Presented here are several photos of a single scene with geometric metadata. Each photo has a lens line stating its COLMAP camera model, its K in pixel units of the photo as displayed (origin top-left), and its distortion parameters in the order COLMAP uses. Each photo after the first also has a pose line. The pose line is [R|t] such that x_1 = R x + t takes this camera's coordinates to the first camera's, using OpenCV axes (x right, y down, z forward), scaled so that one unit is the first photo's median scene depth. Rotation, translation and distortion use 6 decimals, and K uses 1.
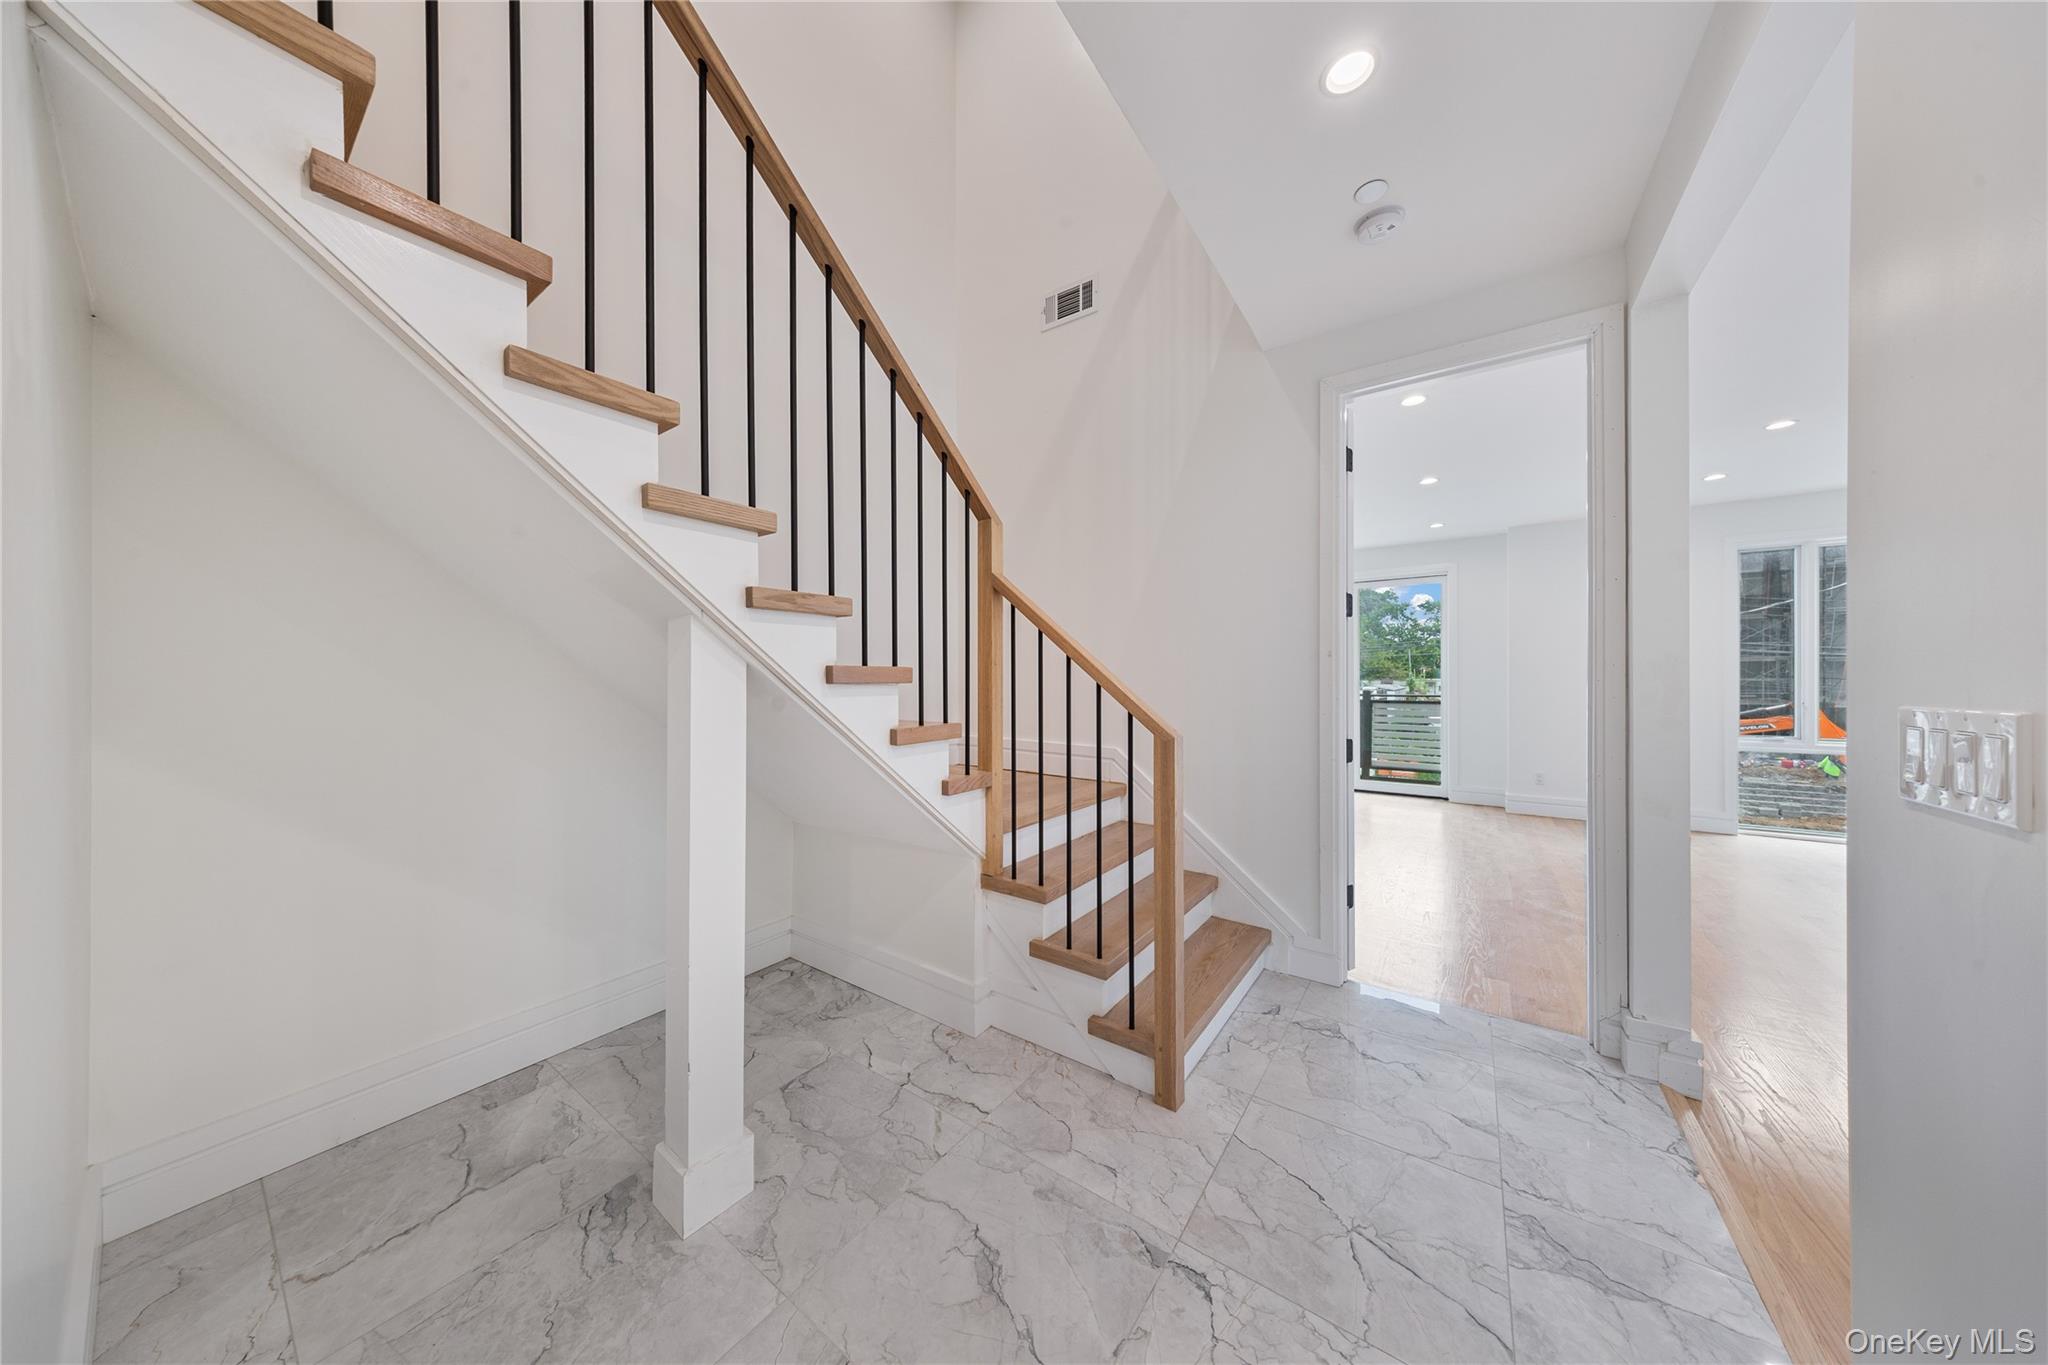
lens RADIAL K [[622.2, 0, 1015.5], [0, 622.2, 684.5], [0, 0, 1]] dist [0.004445, -0.000069]
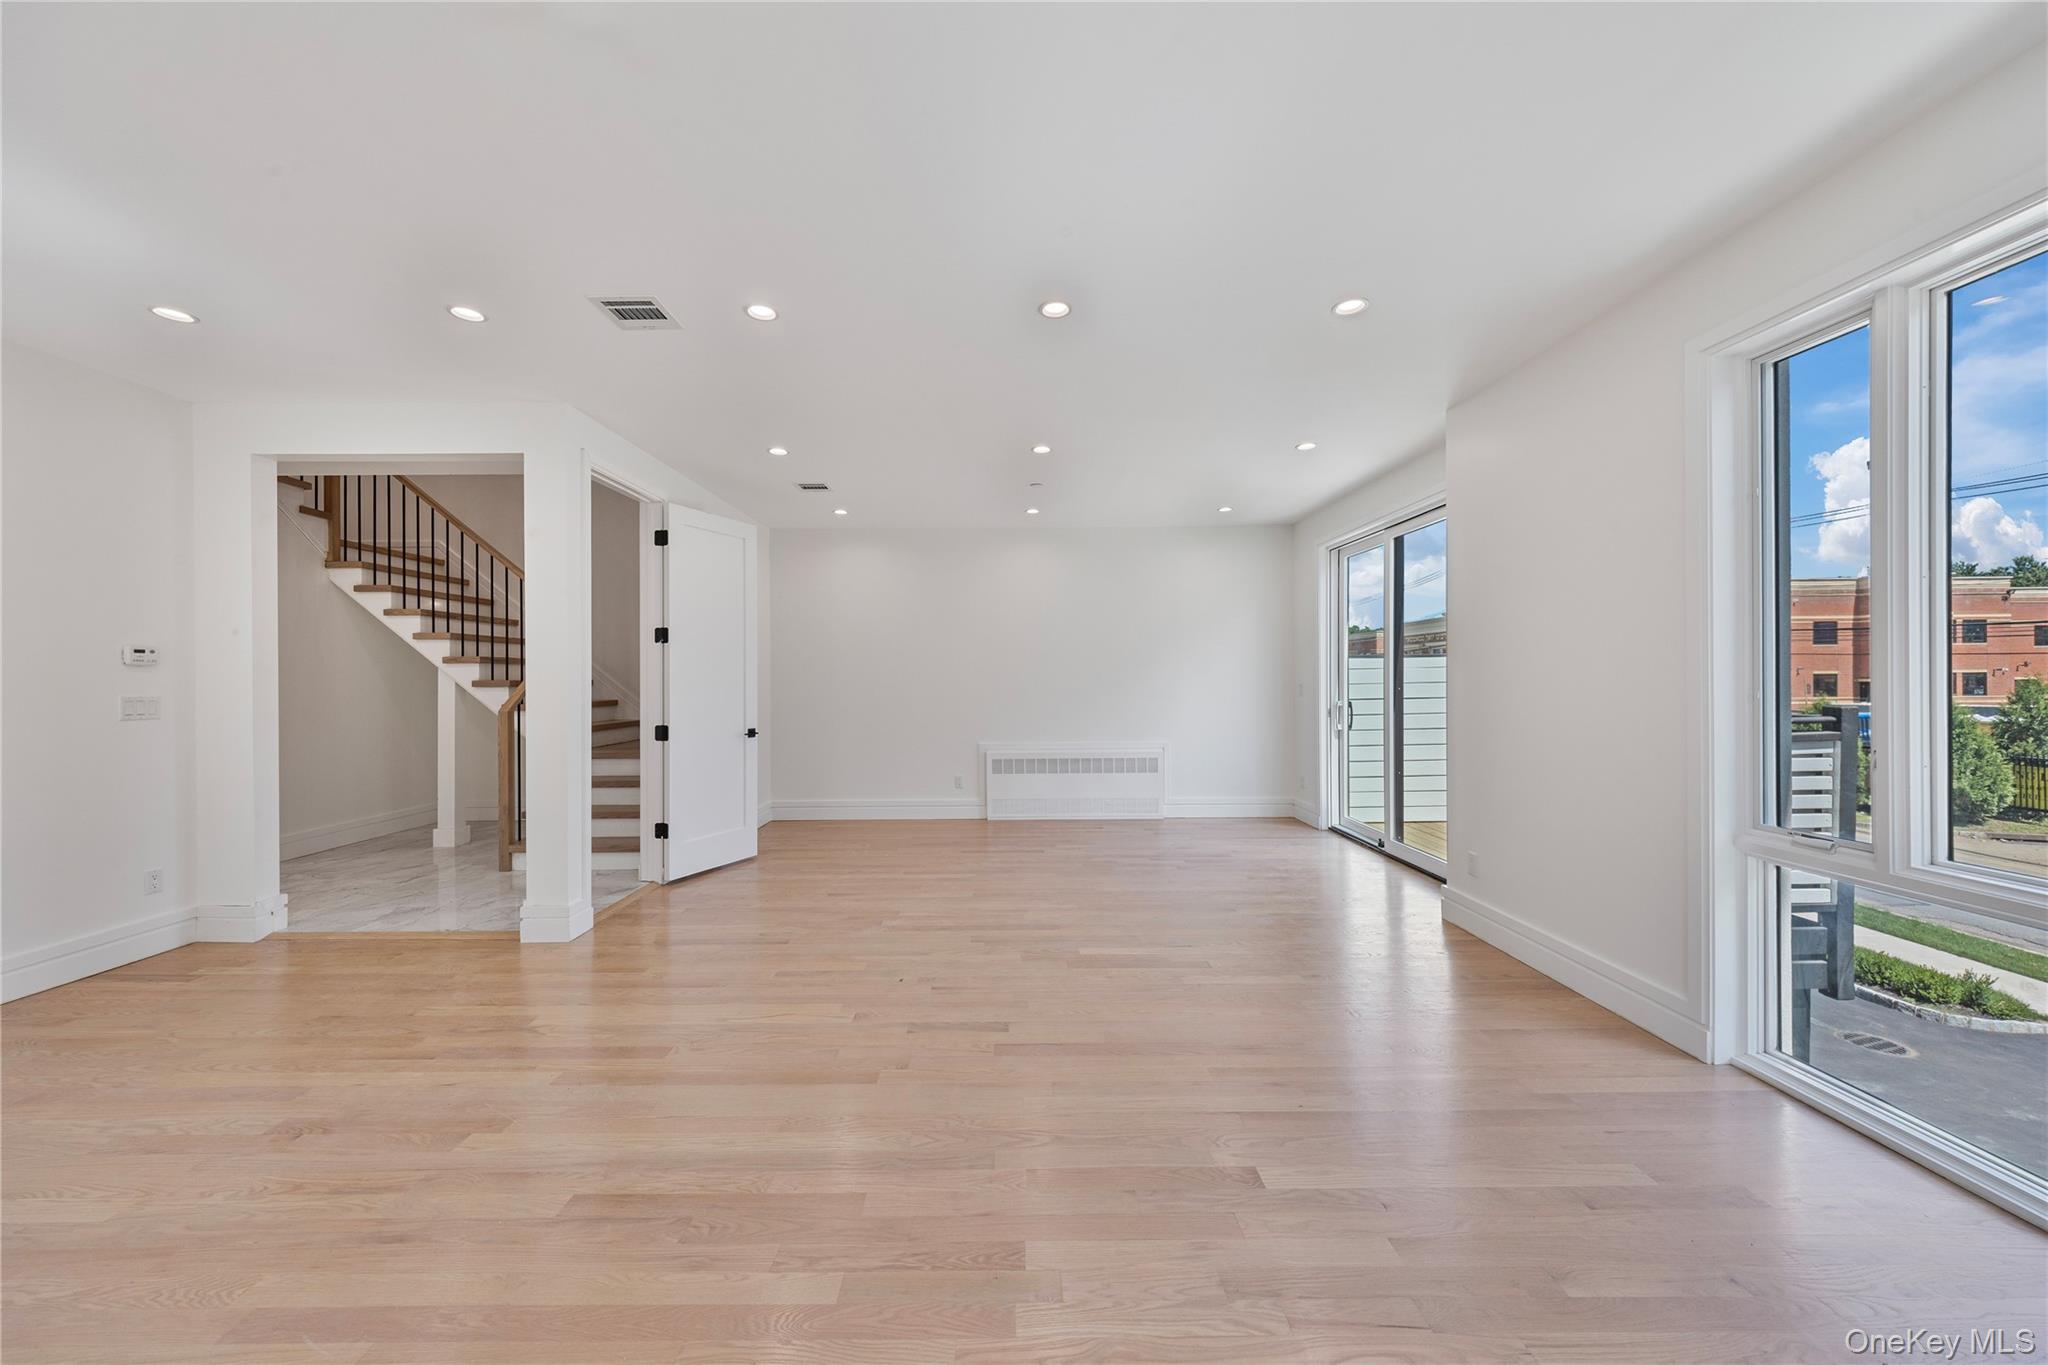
lens RADIAL K [[723.0, 0, 1008.3], [0, 723.0, 672.4], [0, 0, 1]] dist [-0.009462, 0.003985]
pose [[0.585178, -0.006592, -0.810878, 3.131649], [0.001884, 0.999975, -0.006770, -0.027462], [0.810903, 0.002434, 0.585176, 0.851792]]
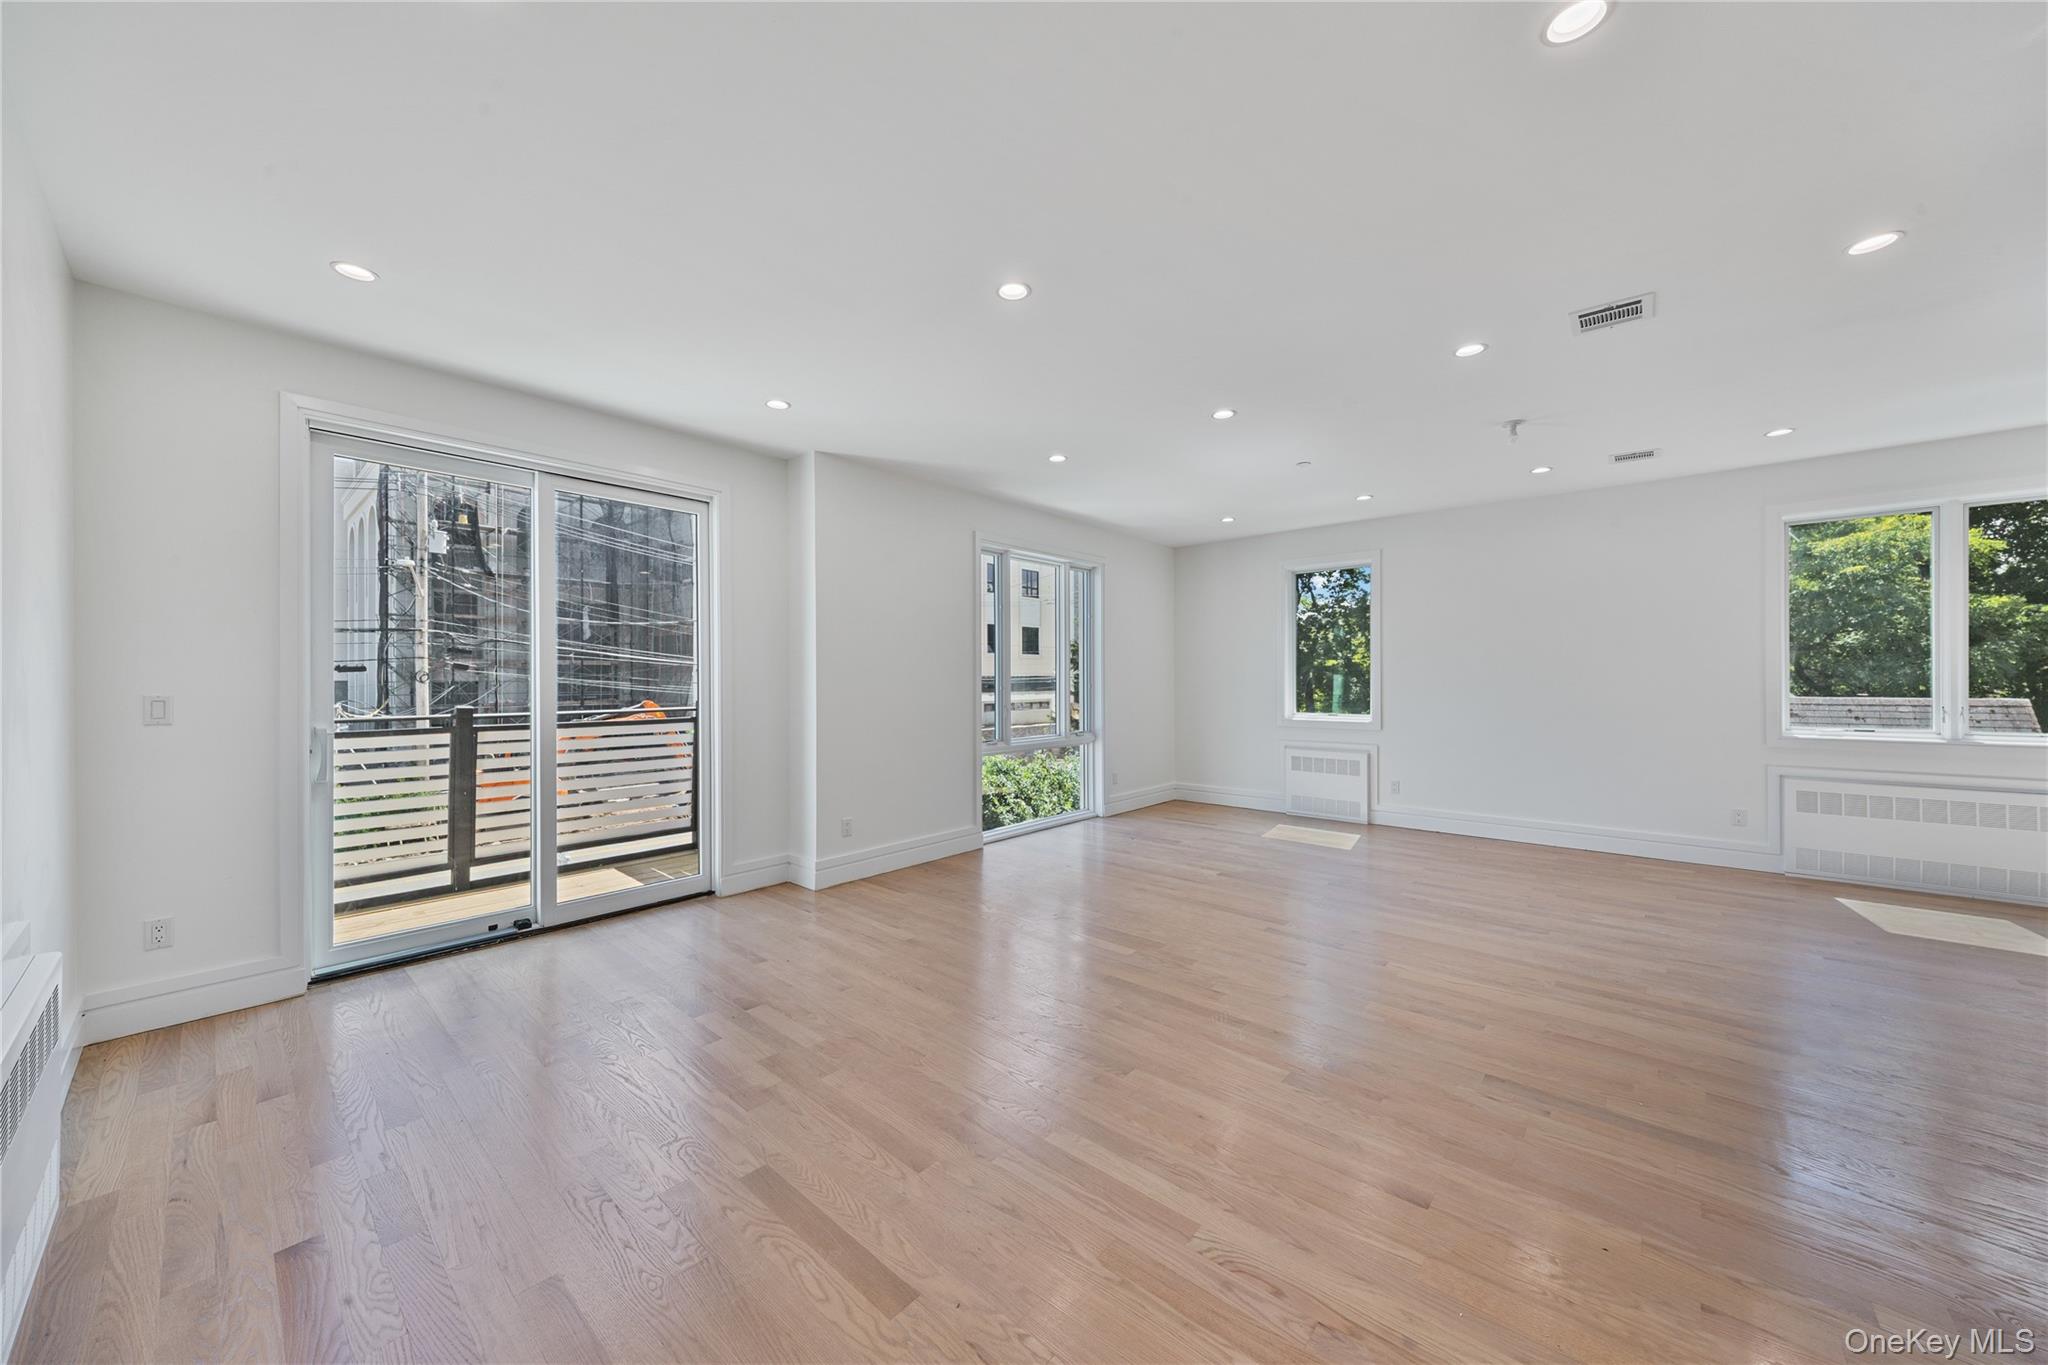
lens RADIAL K [[710.2, 0, 1006.8], [0, 710.2, 672.7], [0, 0, 1]] dist [-0.008793, -0.000242]
pose [[0.115970, 0.014117, 0.993152, 0.221554], [0.007755, 0.999856, -0.015118, -0.015487], [-0.993222, 0.009455, 0.115843, 2.048753]]
